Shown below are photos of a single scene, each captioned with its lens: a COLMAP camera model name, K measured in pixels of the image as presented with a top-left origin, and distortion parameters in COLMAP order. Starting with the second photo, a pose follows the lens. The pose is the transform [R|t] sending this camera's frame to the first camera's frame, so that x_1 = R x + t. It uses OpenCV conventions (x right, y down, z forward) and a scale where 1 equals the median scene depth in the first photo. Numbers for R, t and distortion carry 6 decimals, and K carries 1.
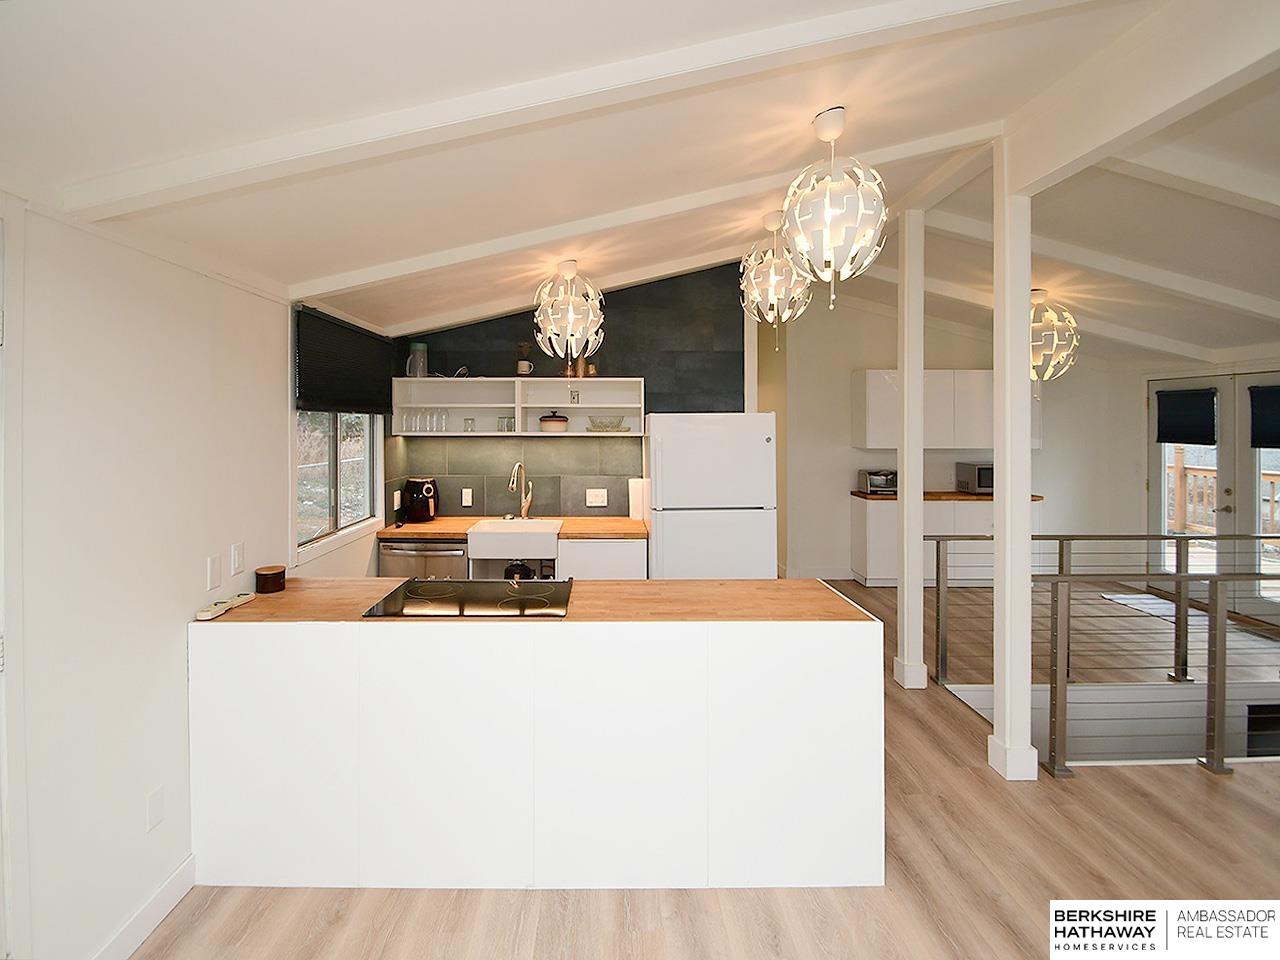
lens RADIAL K [[580.7, 0, 612.5], [0, 580.7, 435.2], [0, 0, 1]] dist [0.002964, 0.000338]
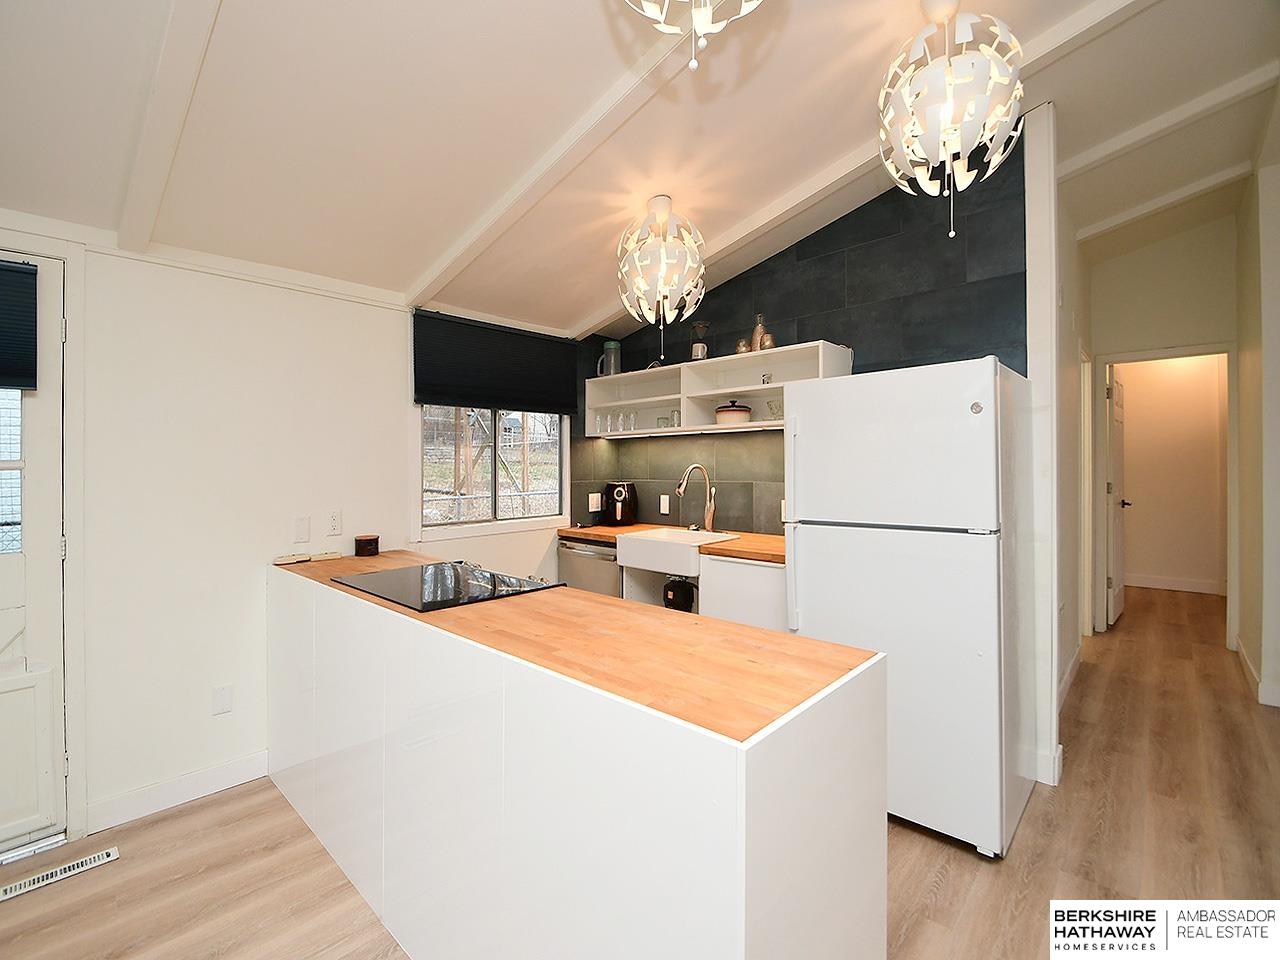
lens RADIAL K [[569.2, 0, 640.0], [0, 569.2, 480.0], [0, 0, 1]] dist [-0.000835, -0.000011]
pose [[0.728477, 0.009458, -0.685005, 0.343740], [-0.005285, 0.999953, 0.008186, 0.062779], [0.685050, -0.002343, 0.728492, 0.328055]]
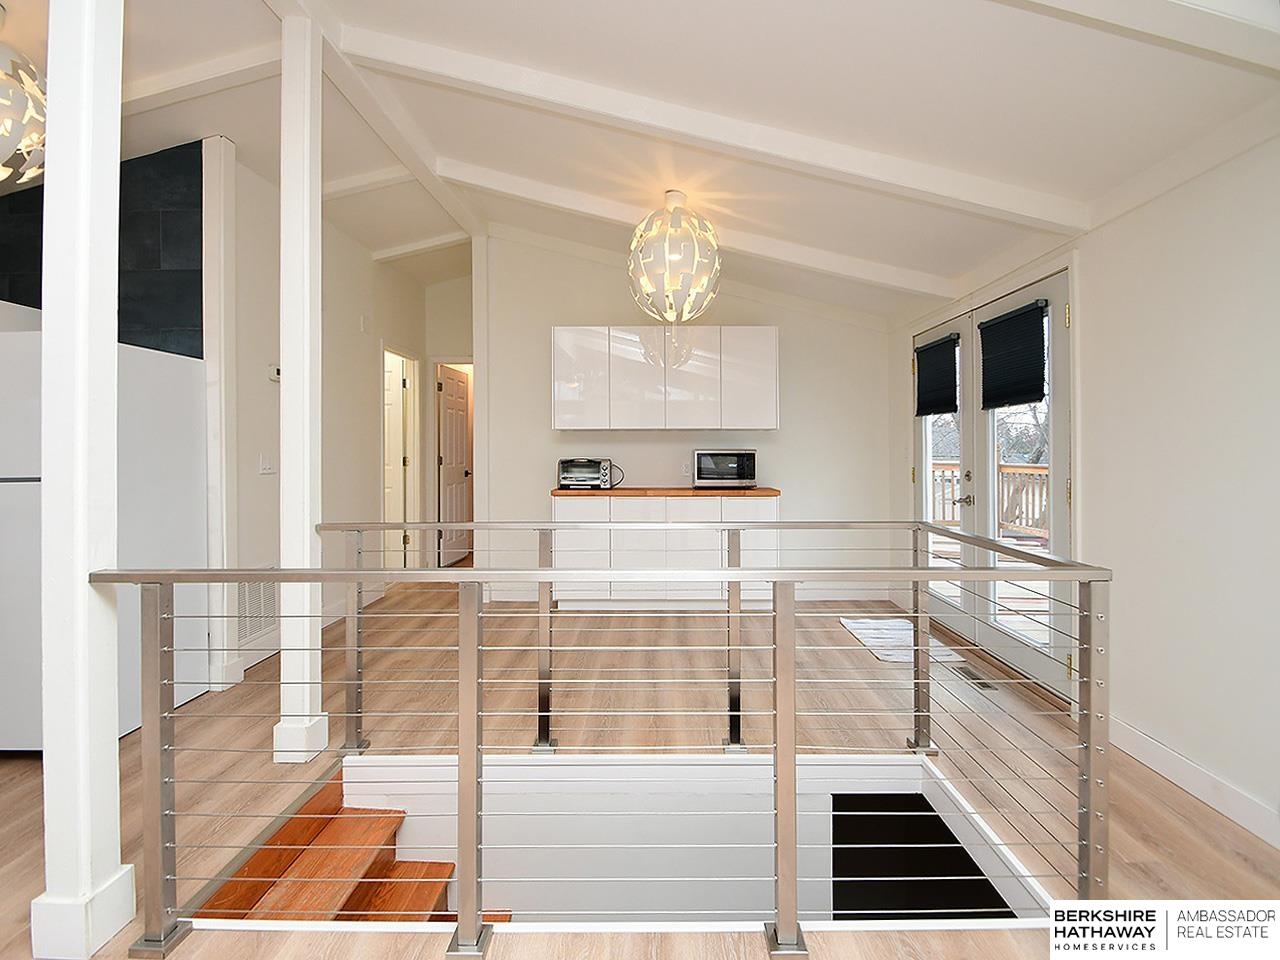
lens RADIAL K [[572.8, 0, 658.6], [0, 572.8, 477.5], [0, 0, 1]] dist [0.003778, 0.000287]
pose [[0.999831, -0.006587, -0.017189, 0.792174], [0.006915, 0.999794, 0.019086, 0.096052], [0.017059, -0.019201, 0.999670, 0.323671]]
